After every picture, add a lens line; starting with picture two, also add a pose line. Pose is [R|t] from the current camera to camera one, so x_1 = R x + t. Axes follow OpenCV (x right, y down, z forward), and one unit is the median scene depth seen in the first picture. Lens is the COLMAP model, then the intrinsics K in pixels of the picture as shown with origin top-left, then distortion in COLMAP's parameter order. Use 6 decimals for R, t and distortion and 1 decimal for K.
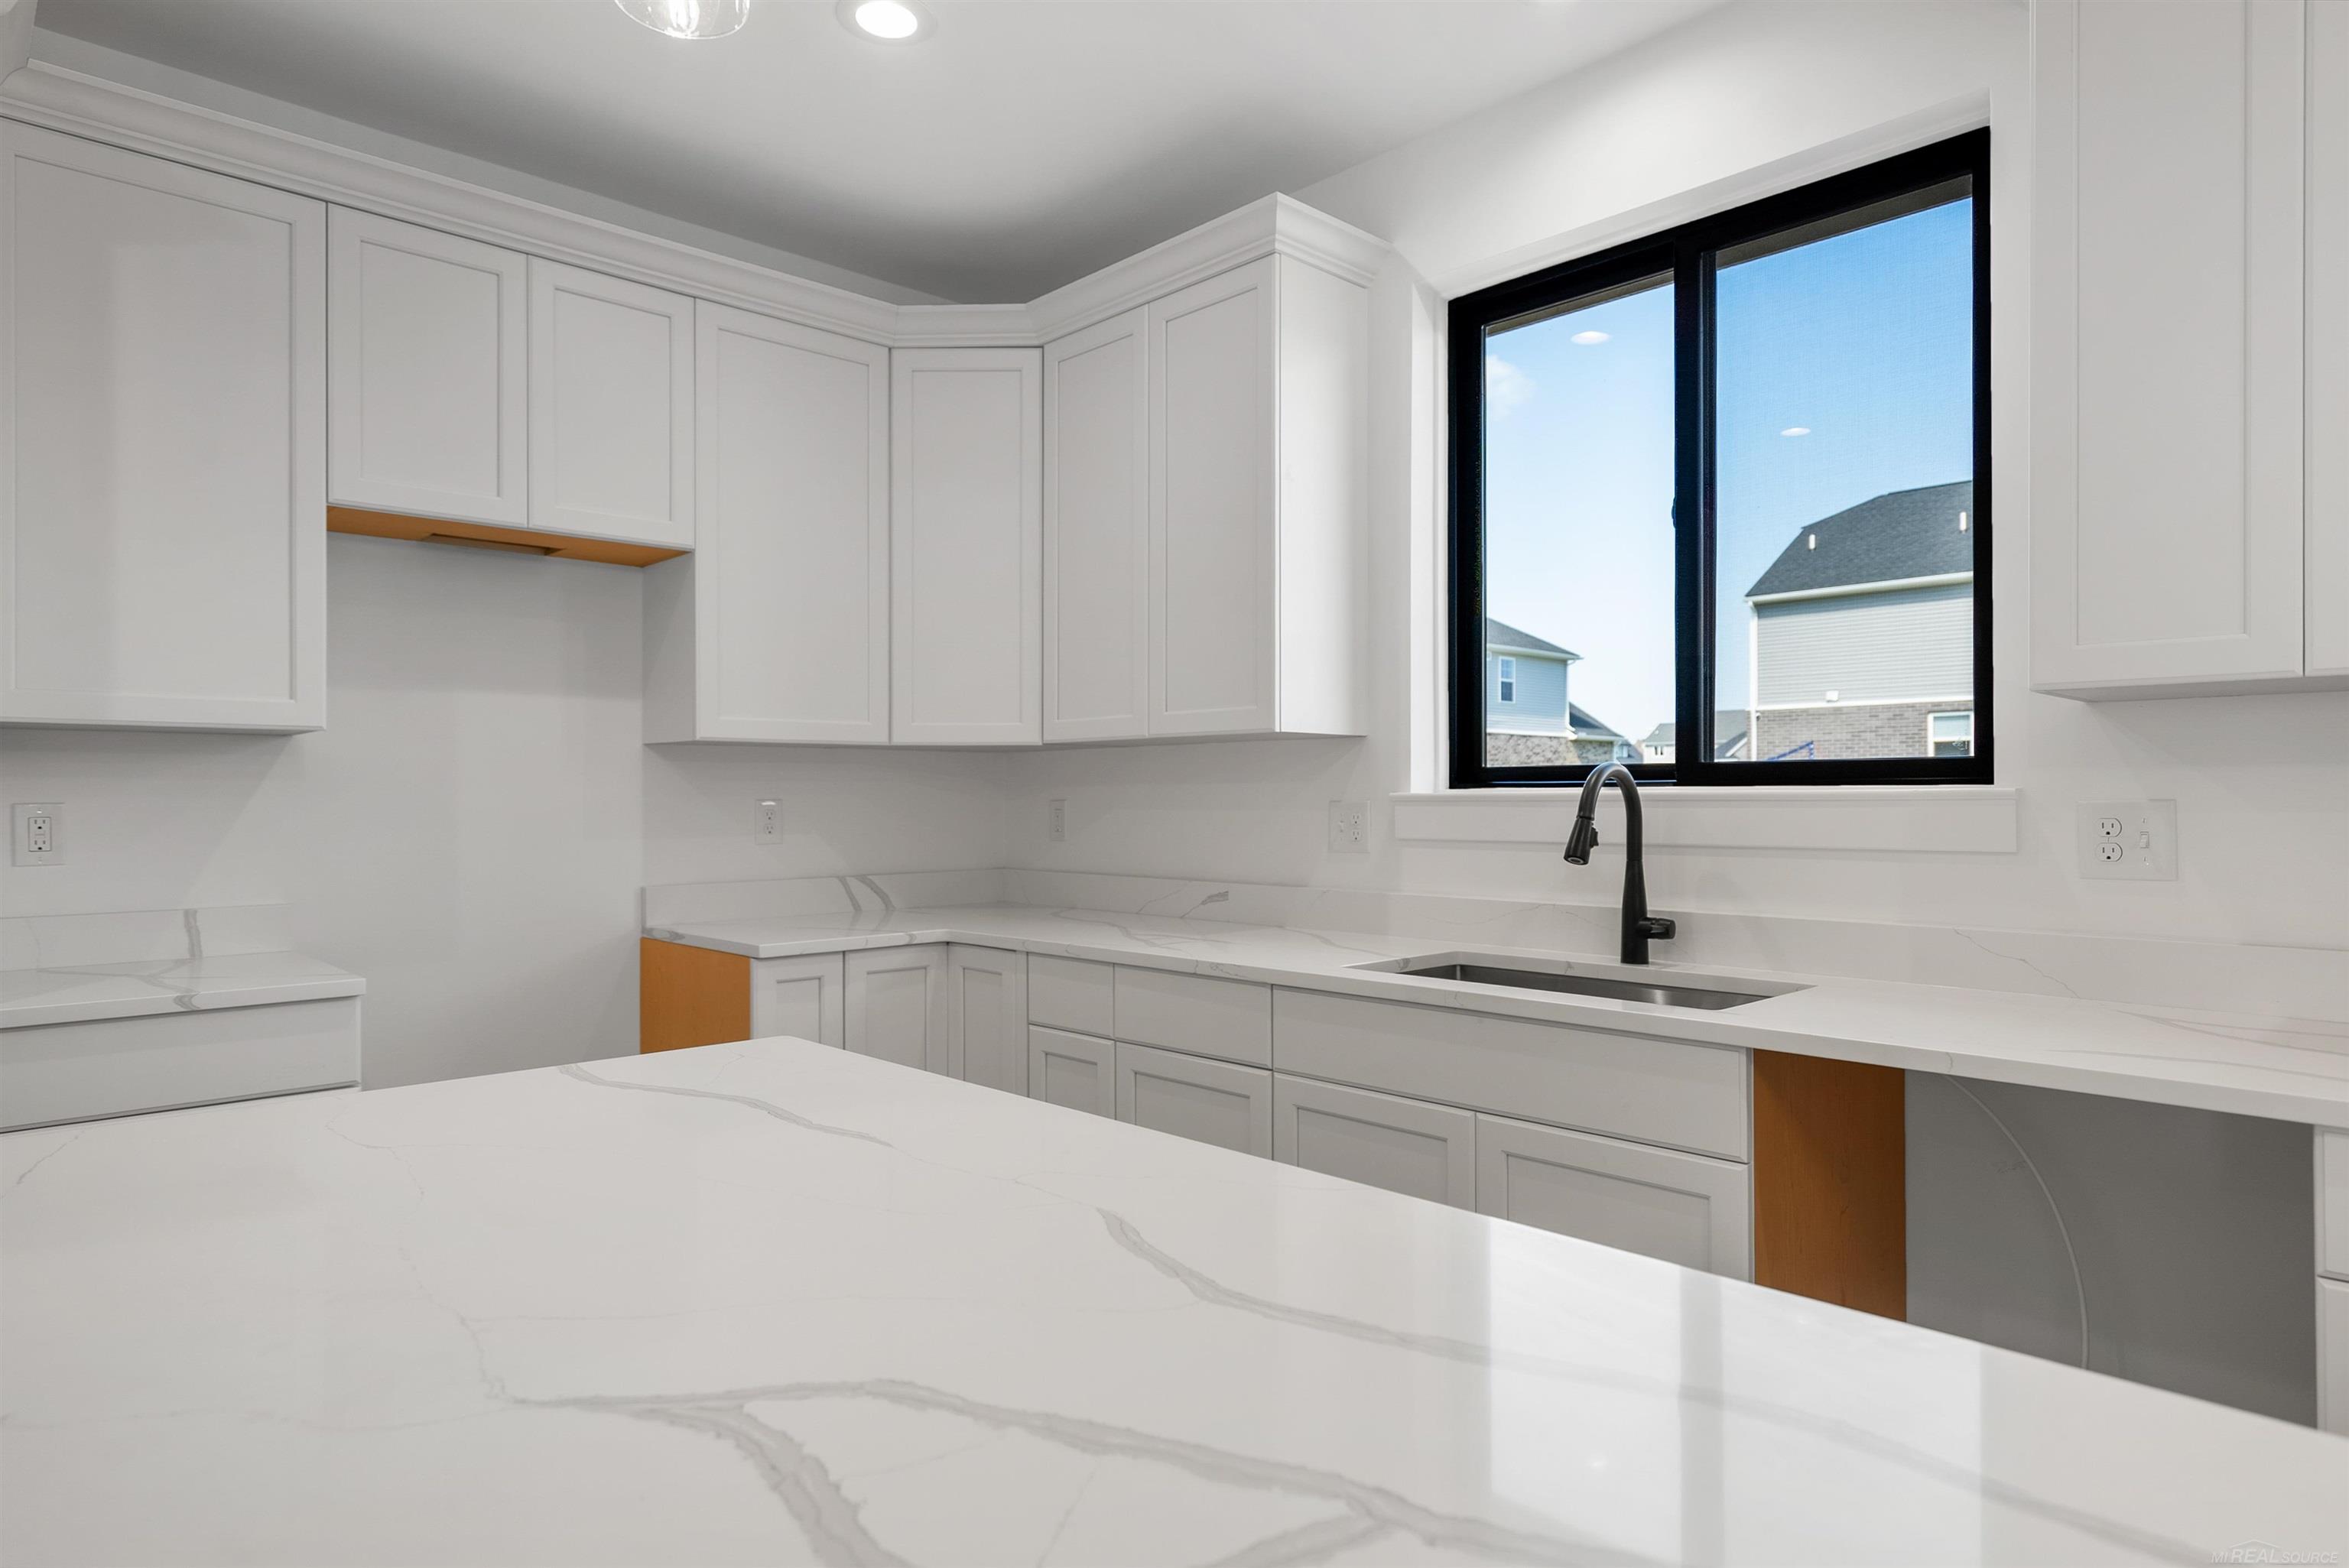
lens RADIAL K [[1336.8, 0, 1174.5], [0, 1336.8, 784.0], [0, 0, 1]] dist [0.005041, 0.000781]
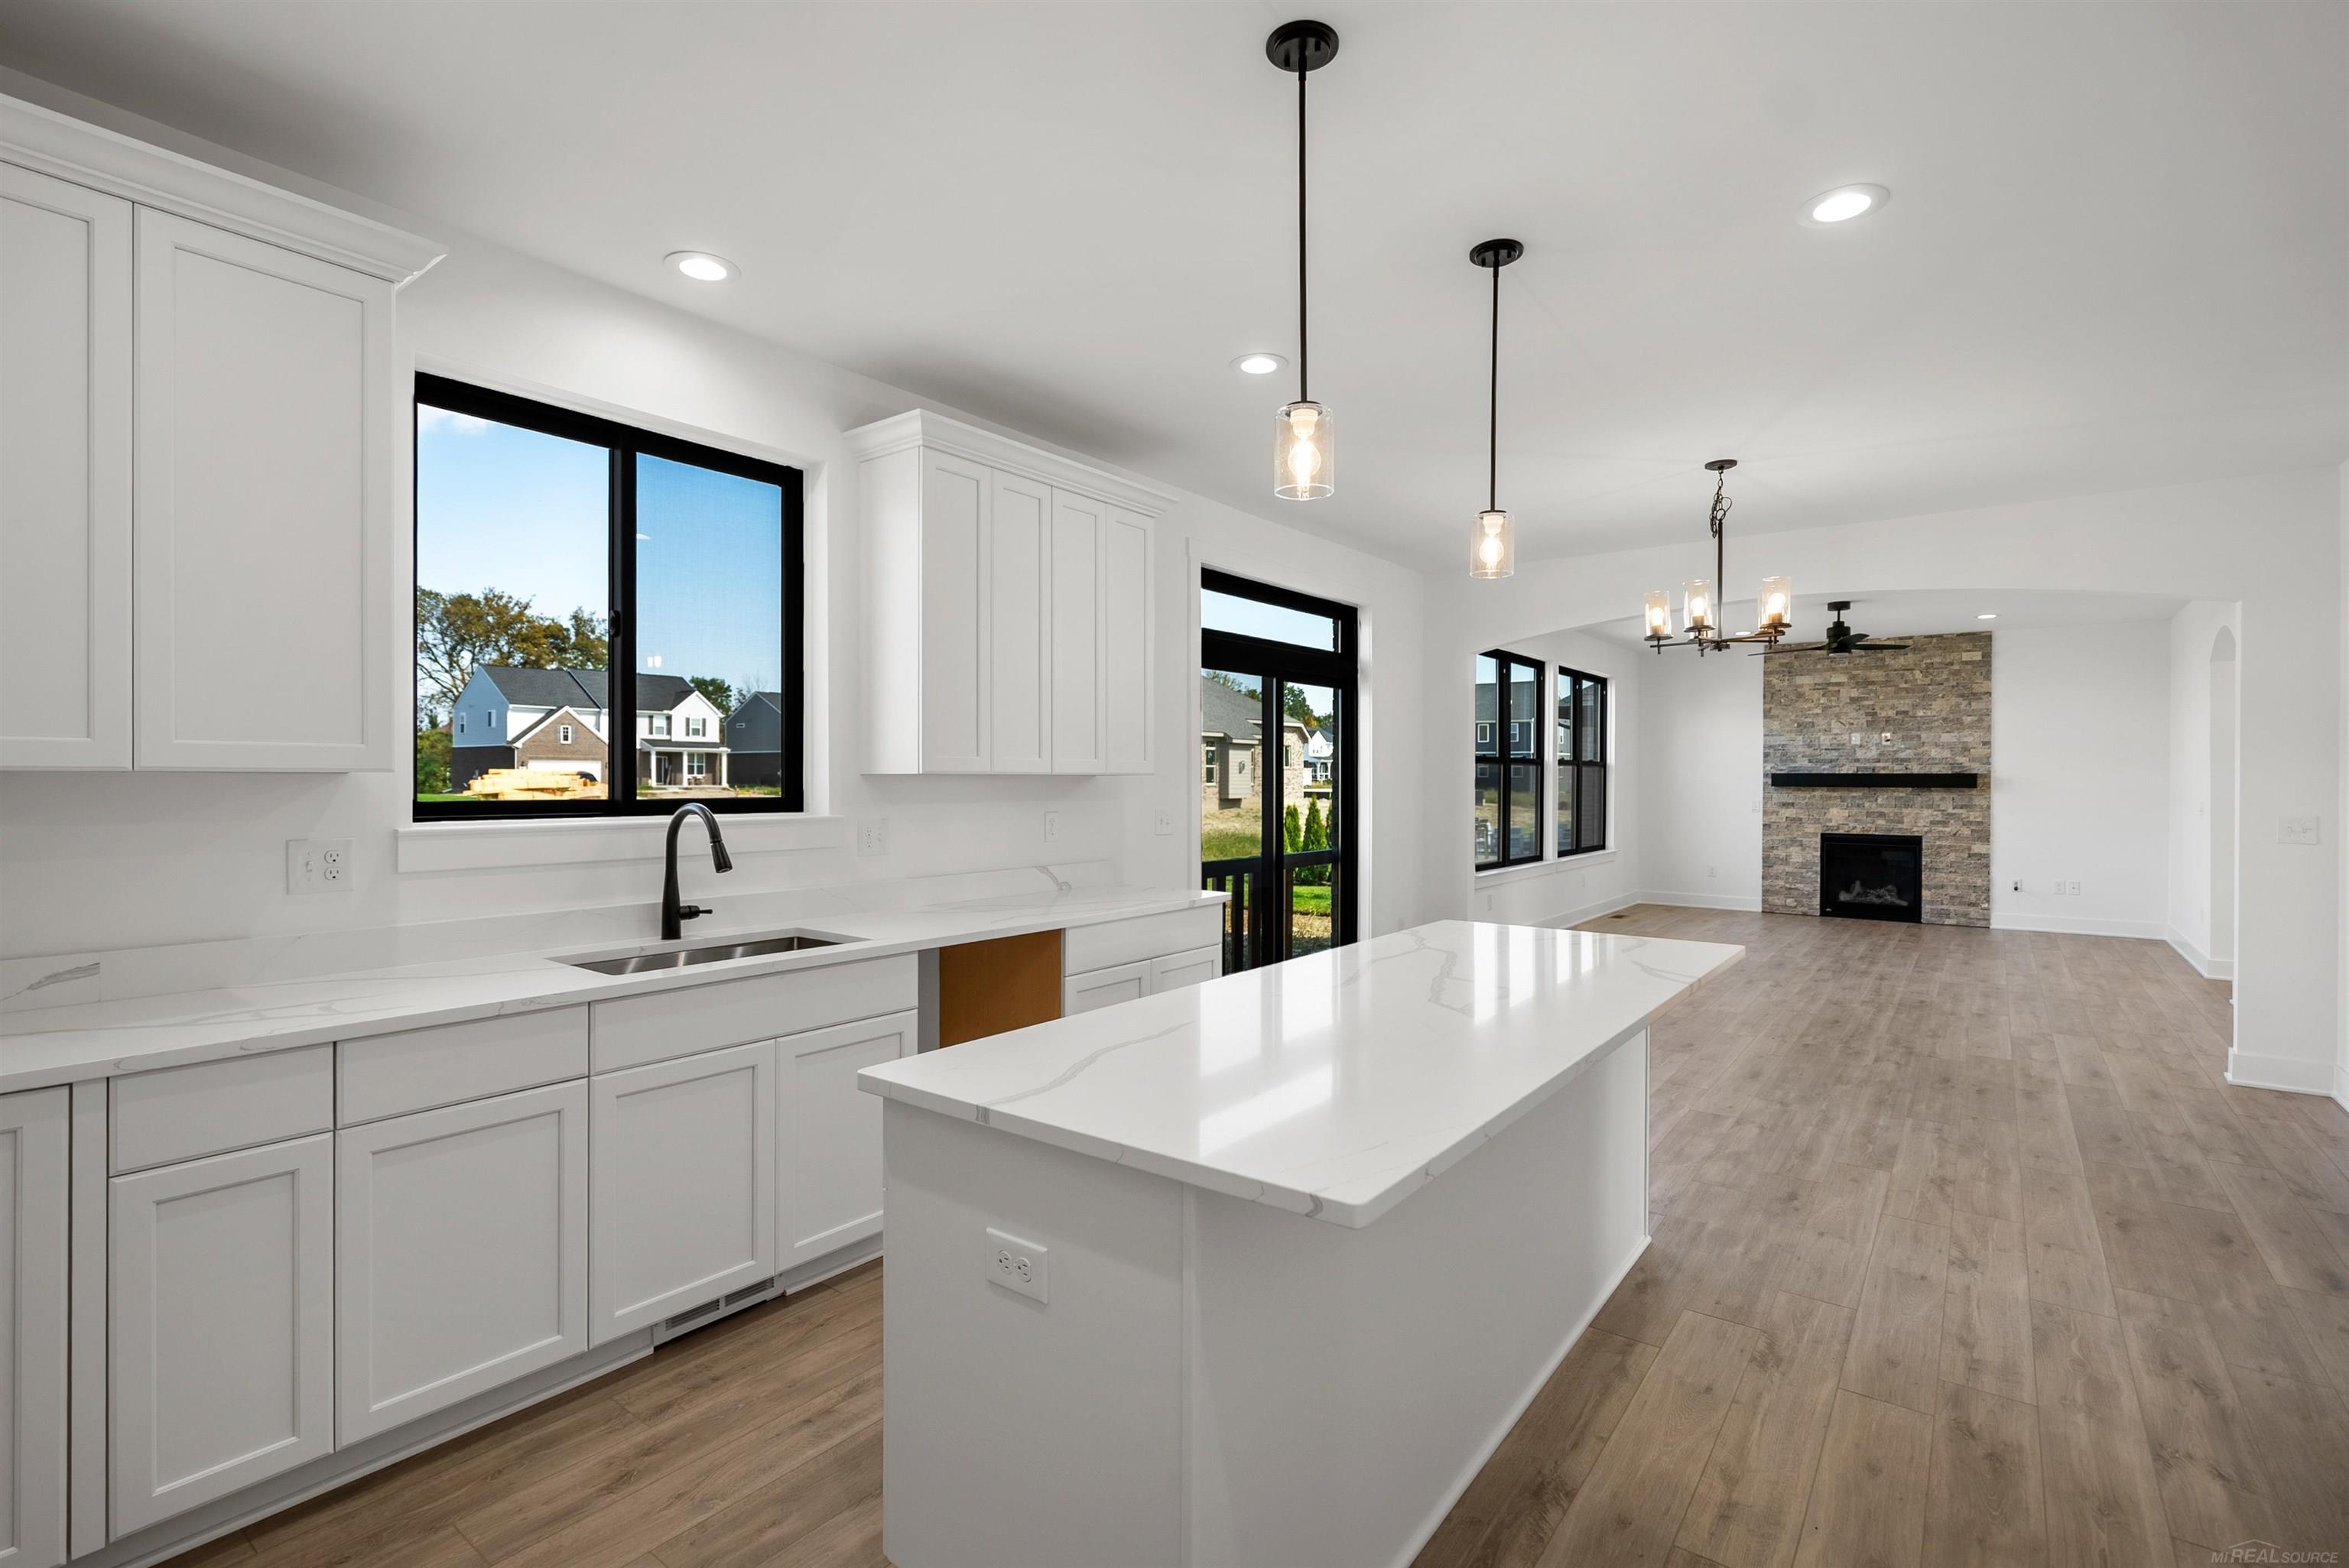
lens RADIAL K [[1080.2, 0, 1177.7], [0, 1080.2, 793.7], [0, 0, 1]] dist [-0.002370, 0.000248]
pose [[-0.183155, 0.000869, 0.983084, -0.890133], [-0.004047, 0.999990, -0.001638, -0.021667], [-0.983076, -0.004279, -0.183150, 0.686469]]
